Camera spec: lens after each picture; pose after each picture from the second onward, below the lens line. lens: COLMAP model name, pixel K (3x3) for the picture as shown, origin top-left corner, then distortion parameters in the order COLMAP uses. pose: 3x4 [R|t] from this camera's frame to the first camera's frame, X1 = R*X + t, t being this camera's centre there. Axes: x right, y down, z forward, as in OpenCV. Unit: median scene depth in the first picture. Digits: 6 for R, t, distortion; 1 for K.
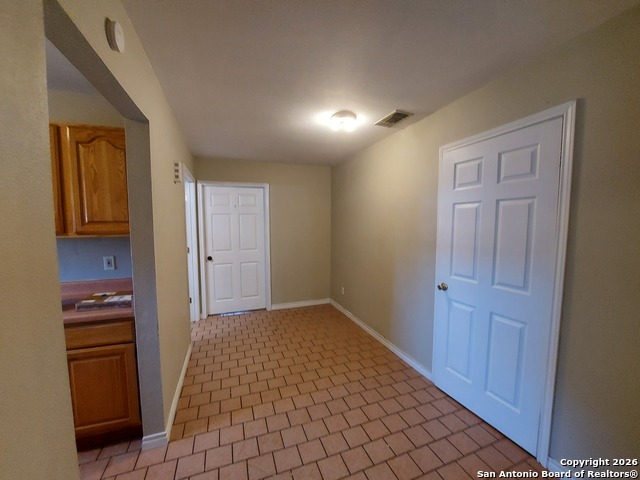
lens RADIAL K [[257.7, 0, 325.4], [0, 257.7, 243.7], [0, 0, 1]] dist [-0.026107, -0.000183]
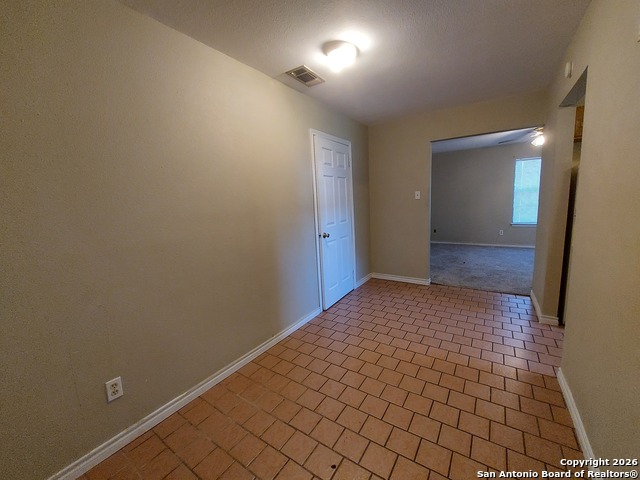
lens RADIAL K [[254.2, 0, 324.3], [0, 254.2, 240.9], [0, 0, 1]] dist [-0.018693, -0.000049]
pose [[-0.578069, -0.099892, 0.809851, -0.679448], [0.116190, 0.972289, 0.202864, -0.086798], [-0.807674, 0.211366, -0.550443, 1.814228]]
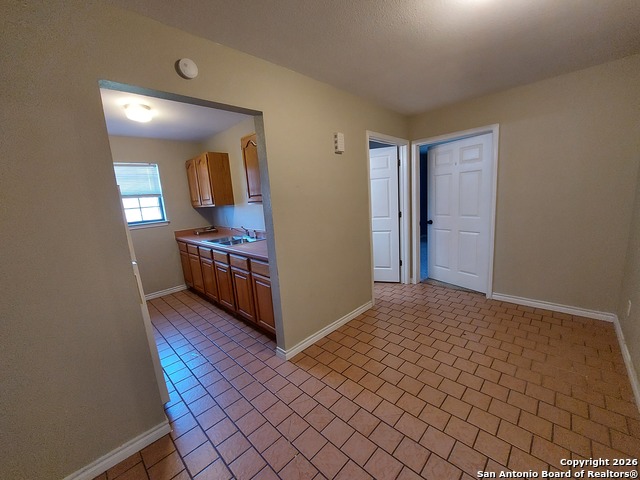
lens RADIAL K [[254.2, 0, 324.3], [0, 254.2, 240.9], [0, 0, 1]] dist [-0.018693, -0.000049]
pose [[0.420126, 0.134287, -0.897475, 0.460997], [-0.007843, 0.989491, 0.144384, -0.024706], [0.907432, -0.053620, 0.416764, 0.521533]]
